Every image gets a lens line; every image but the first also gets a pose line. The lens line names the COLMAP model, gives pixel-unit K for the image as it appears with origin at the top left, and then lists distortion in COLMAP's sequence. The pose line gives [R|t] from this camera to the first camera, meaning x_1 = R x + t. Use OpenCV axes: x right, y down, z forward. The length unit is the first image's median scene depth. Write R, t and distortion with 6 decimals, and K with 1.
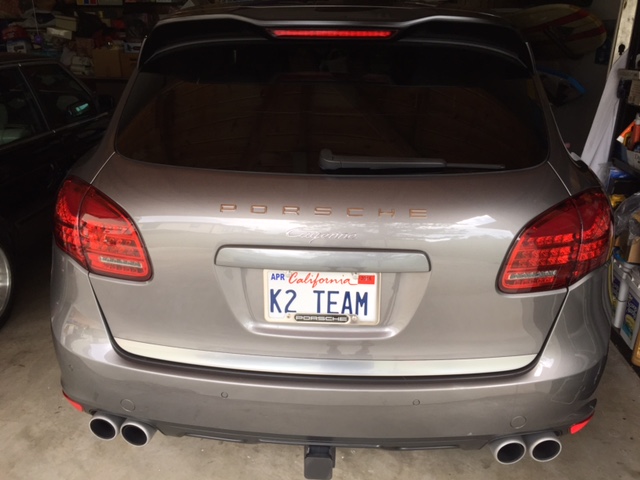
lens RADIAL K [[539.2, 0, 320.0], [0, 539.2, 240.0], [0, 0, 1]] dist [-0.000023, -0.009534]
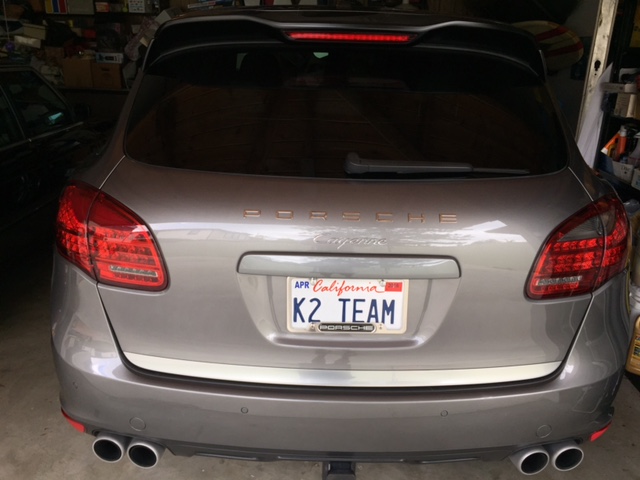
lens RADIAL K [[539.2, 0, 320.0], [0, 539.2, 240.0], [0, 0, 1]] dist [-0.000023, -0.009534]
pose [[0.997964, -0.003964, 0.063652, -0.098471], [0.005667, 0.999630, -0.026600, 0.013018], [-0.063523, 0.026906, 0.997618, 0.034309]]
